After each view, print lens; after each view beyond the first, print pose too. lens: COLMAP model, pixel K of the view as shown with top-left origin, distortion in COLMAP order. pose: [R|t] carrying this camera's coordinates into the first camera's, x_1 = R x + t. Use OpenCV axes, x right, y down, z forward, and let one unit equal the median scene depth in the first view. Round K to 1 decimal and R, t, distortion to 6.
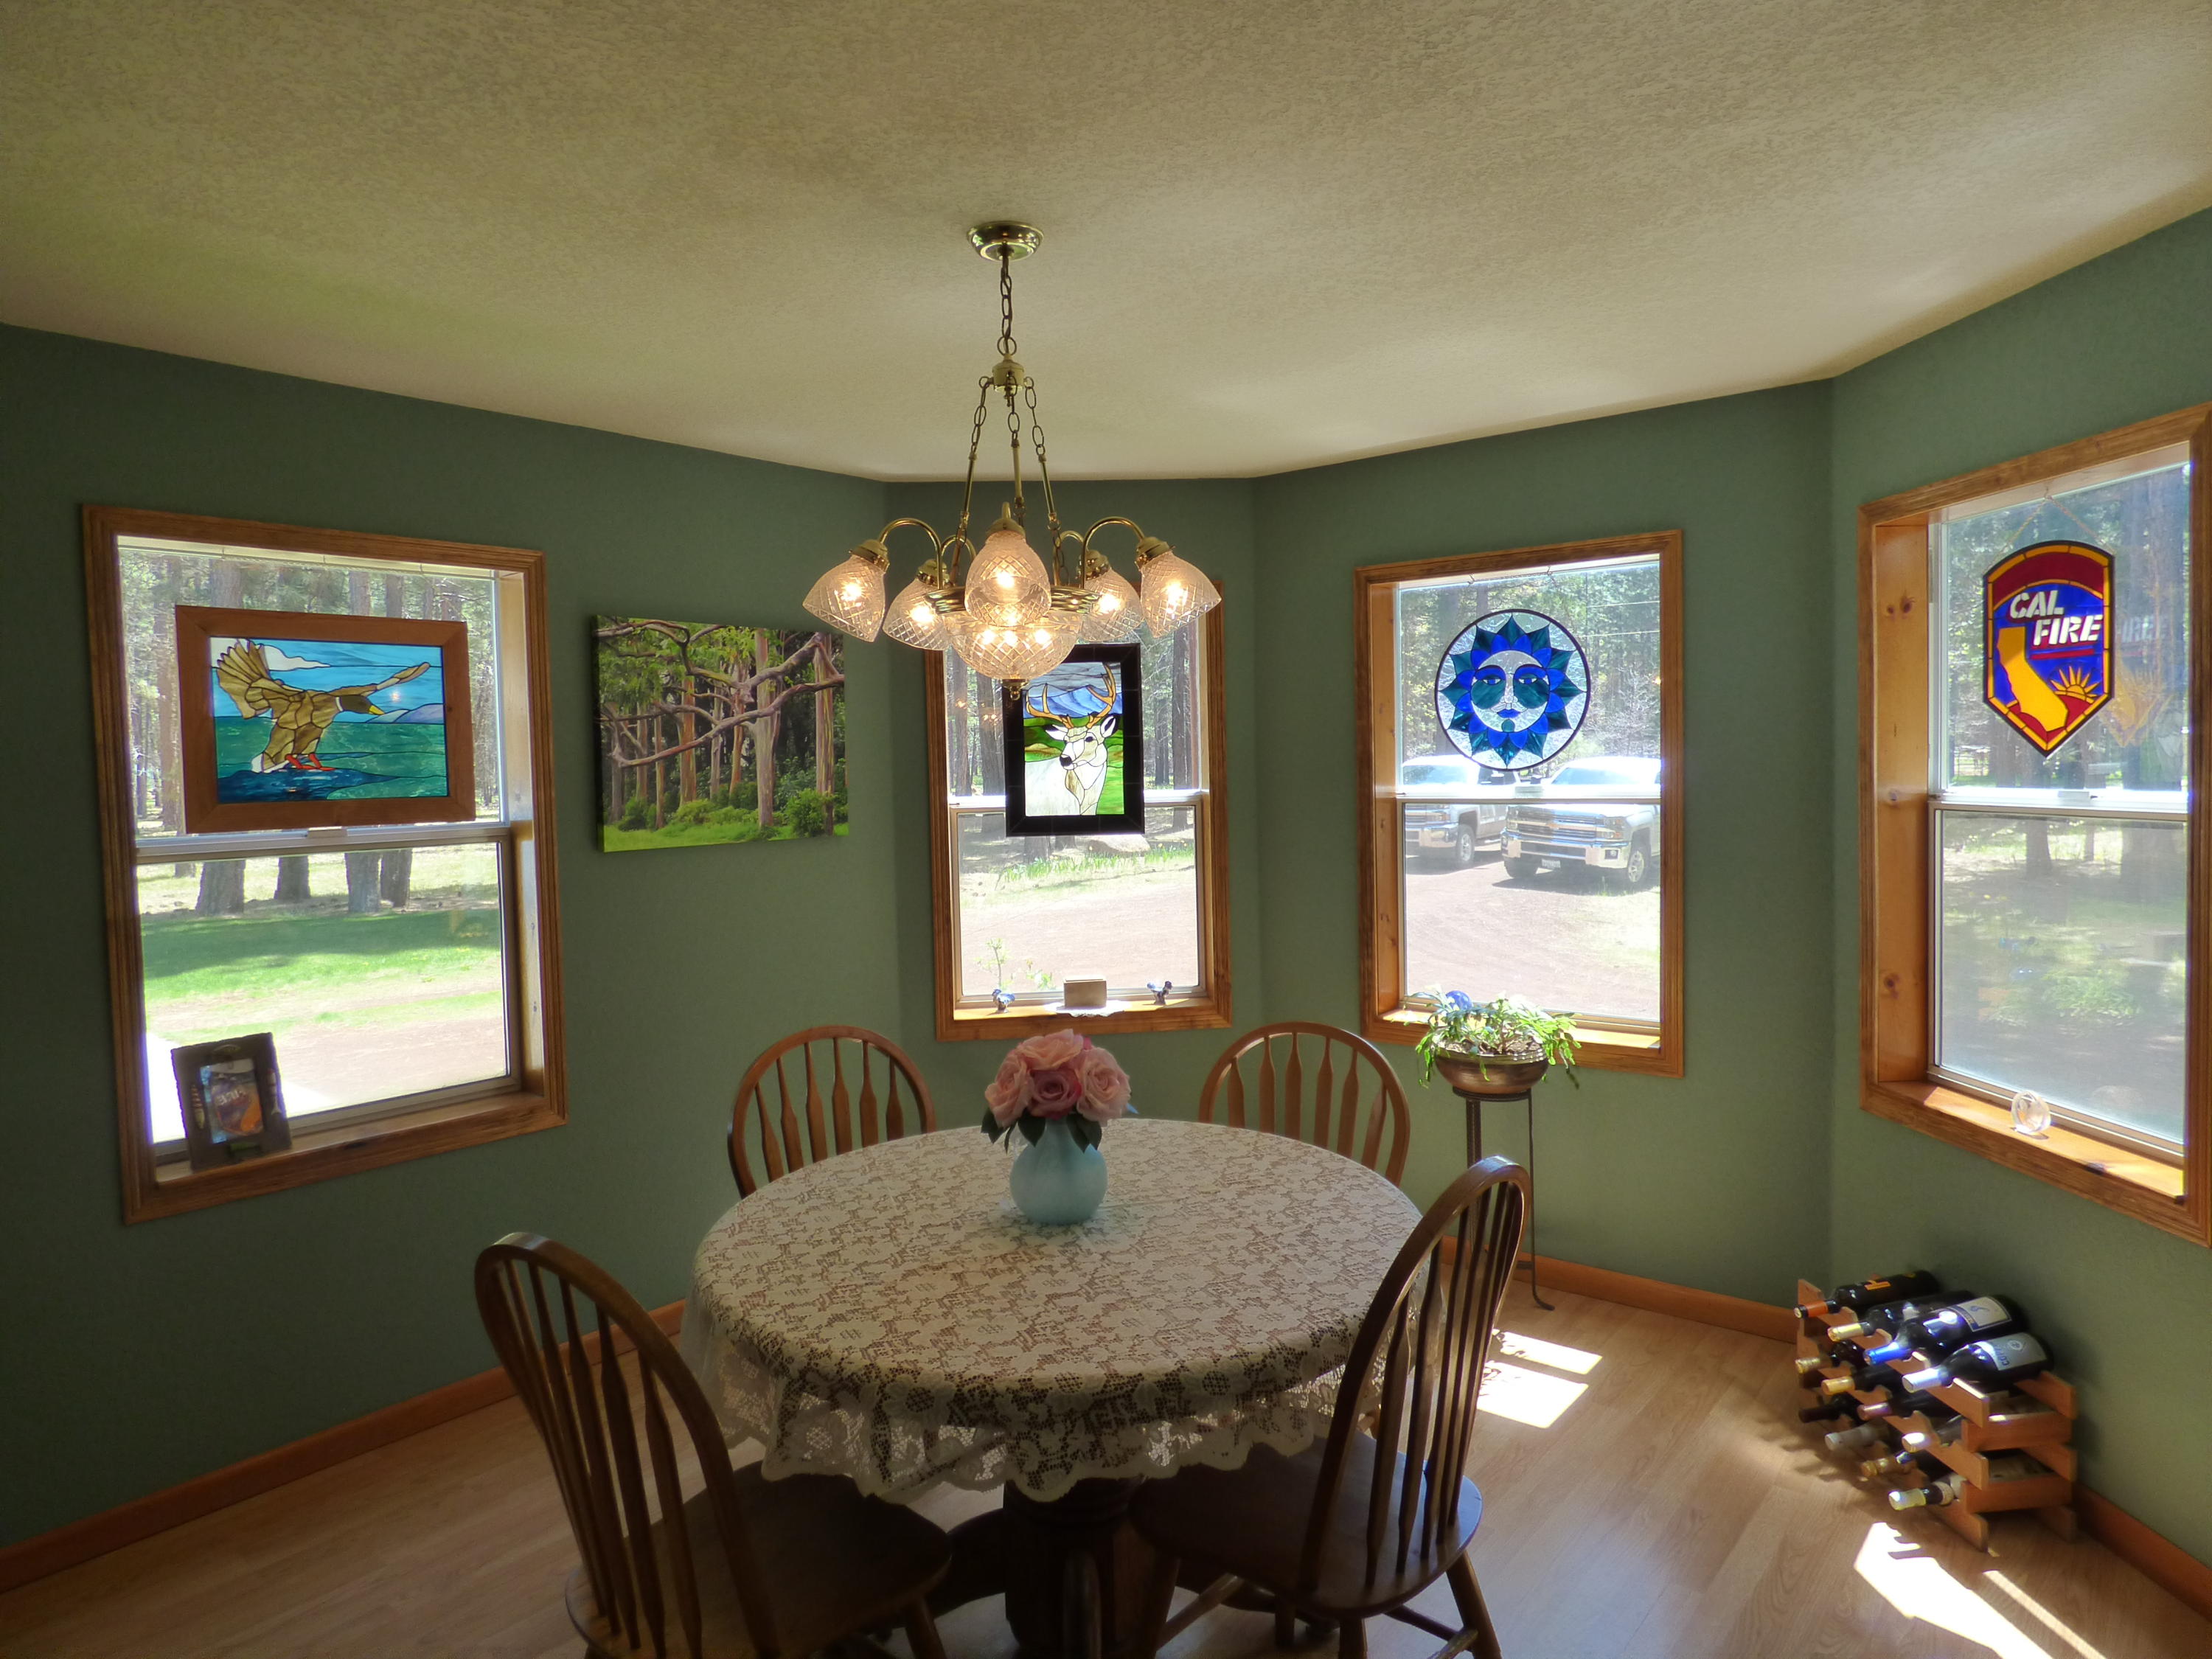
lens RADIAL K [[1349.2, 0, 1115.9], [0, 1349.2, 828.1], [0, 0, 1]] dist [-0.009497, 0.002103]
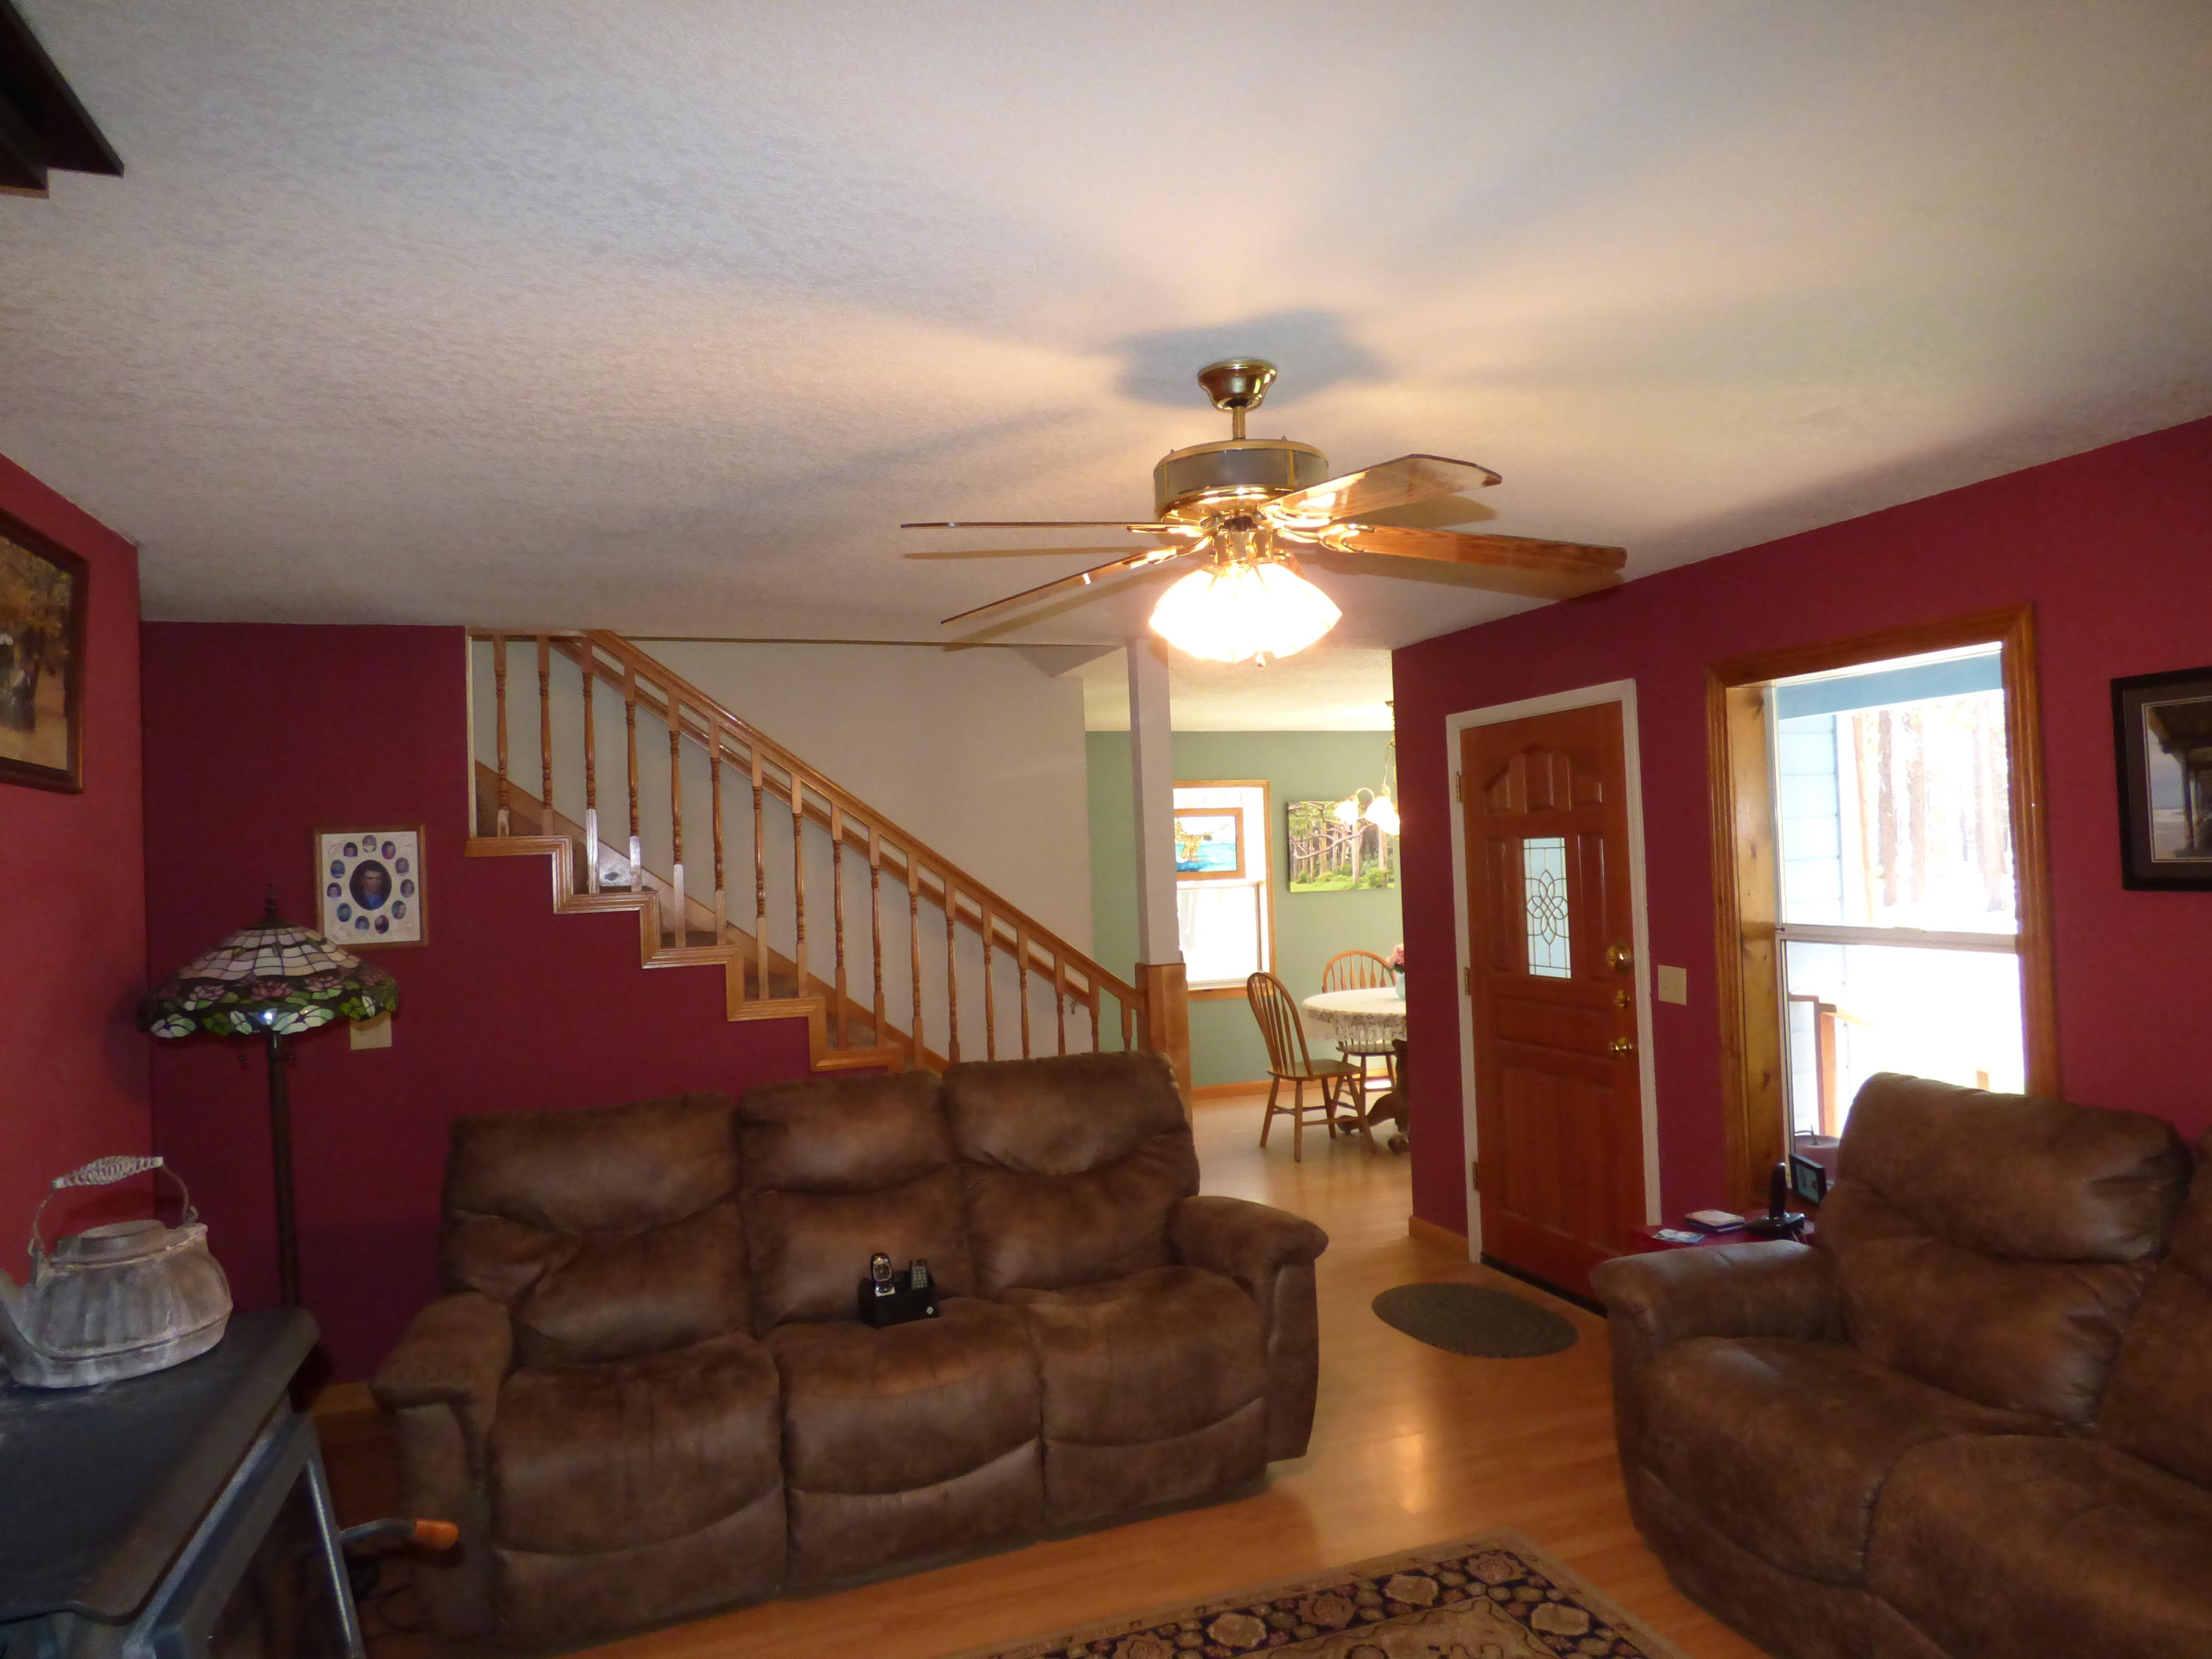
lens RADIAL K [[1349.2, 0, 1109.5], [0, 1349.2, 828.6], [0, 0, 1]] dist [-0.009497, 0.002103]
pose [[0.859720, -0.013272, -0.510593, 0.619917], [-0.015356, 0.998539, -0.051811, 0.034312], [0.510534, 0.052383, 0.858260, -1.352907]]
